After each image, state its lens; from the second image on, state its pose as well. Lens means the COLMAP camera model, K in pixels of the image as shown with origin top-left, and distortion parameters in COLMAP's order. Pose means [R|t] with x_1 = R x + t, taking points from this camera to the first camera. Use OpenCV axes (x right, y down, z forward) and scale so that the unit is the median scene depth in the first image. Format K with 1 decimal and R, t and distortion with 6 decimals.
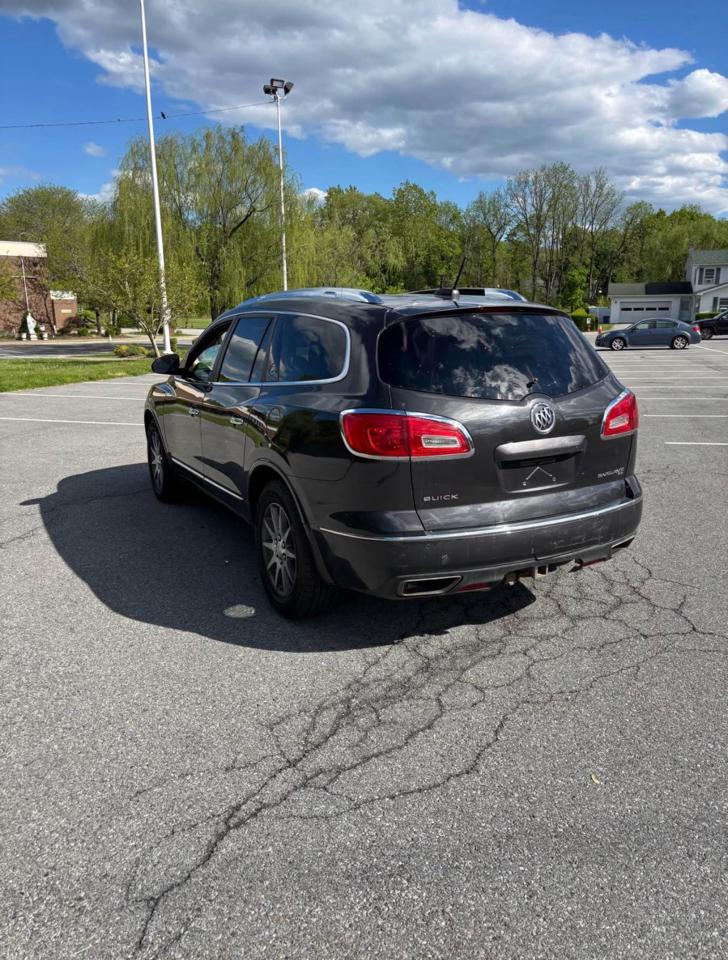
lens RADIAL K [[736.0, 0, 363.8], [0, 736.0, 476.1], [0, 0, 1]] dist [0.055859, -0.059833]
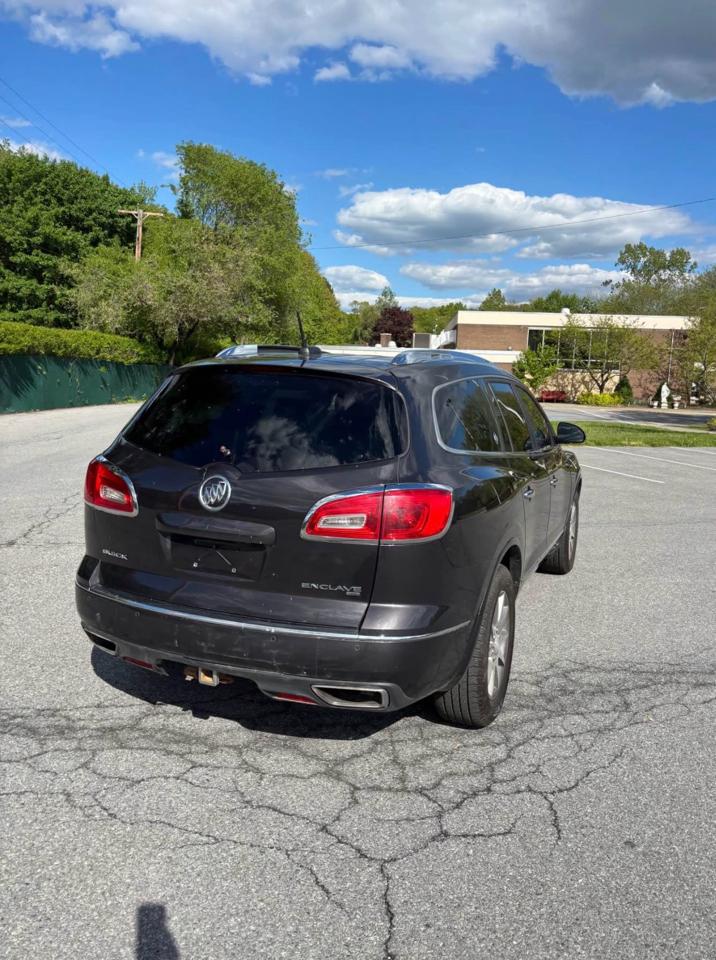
lens RADIAL K [[722.9, 0, 358.0], [0, 722.9, 473.5], [0, 0, 1]] dist [0.057173, -0.063162]
pose [[0.645297, 0.141842, -0.750648, 0.773423], [-0.211168, 0.977445, 0.003167, -0.109585], [0.734166, 0.156469, 0.660695, 0.454395]]
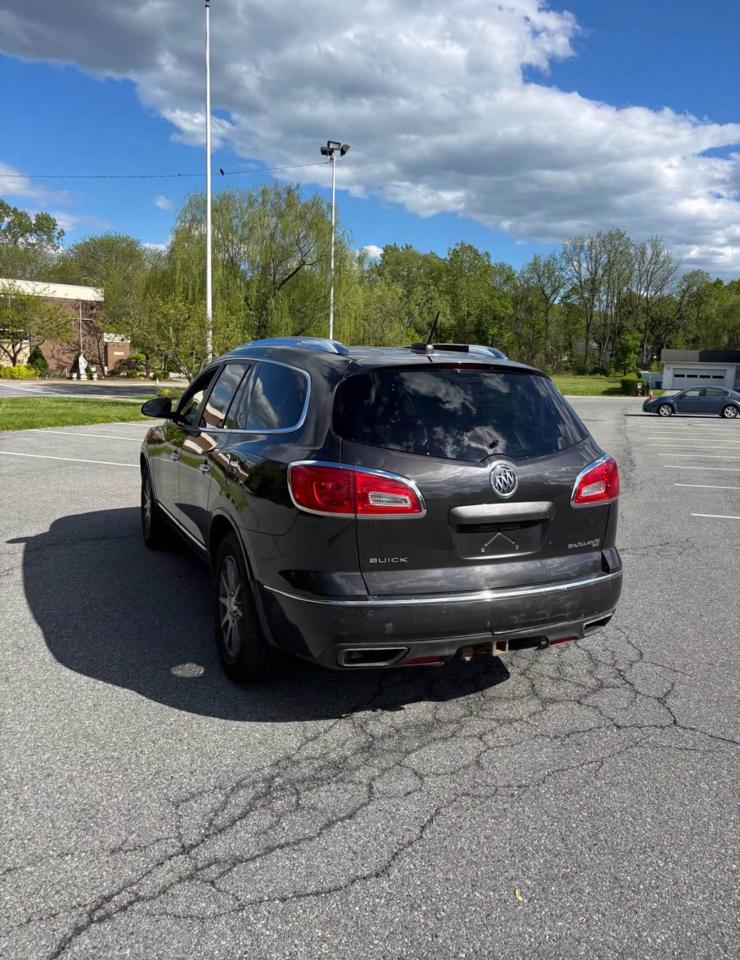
lens RADIAL K [[748.7, 0, 372.3], [0, 748.7, 463.9], [0, 0, 1]] dist [0.050056, -0.049407]
pose [[0.997491, 0.050270, -0.049841, 0.096613], [-0.054498, 0.994676, -0.087458, -0.006142], [0.045180, 0.089954, 0.994921, 0.035297]]
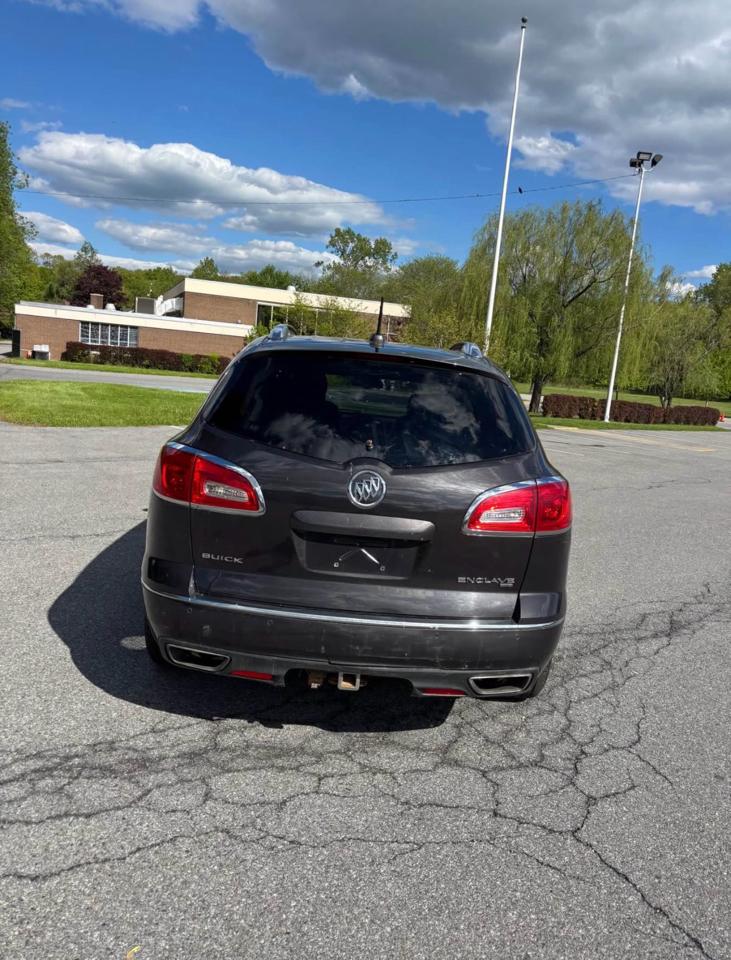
lens RADIAL K [[736.0, 0, 365.3], [0, 736.0, 476.1], [0, 0, 1]] dist [0.055859, -0.059833]
pose [[0.885685, 0.160291, -0.435739, 0.469214], [-0.198191, 0.979236, -0.042623, -0.045804], [0.419859, 0.124110, 0.899063, 0.223615]]
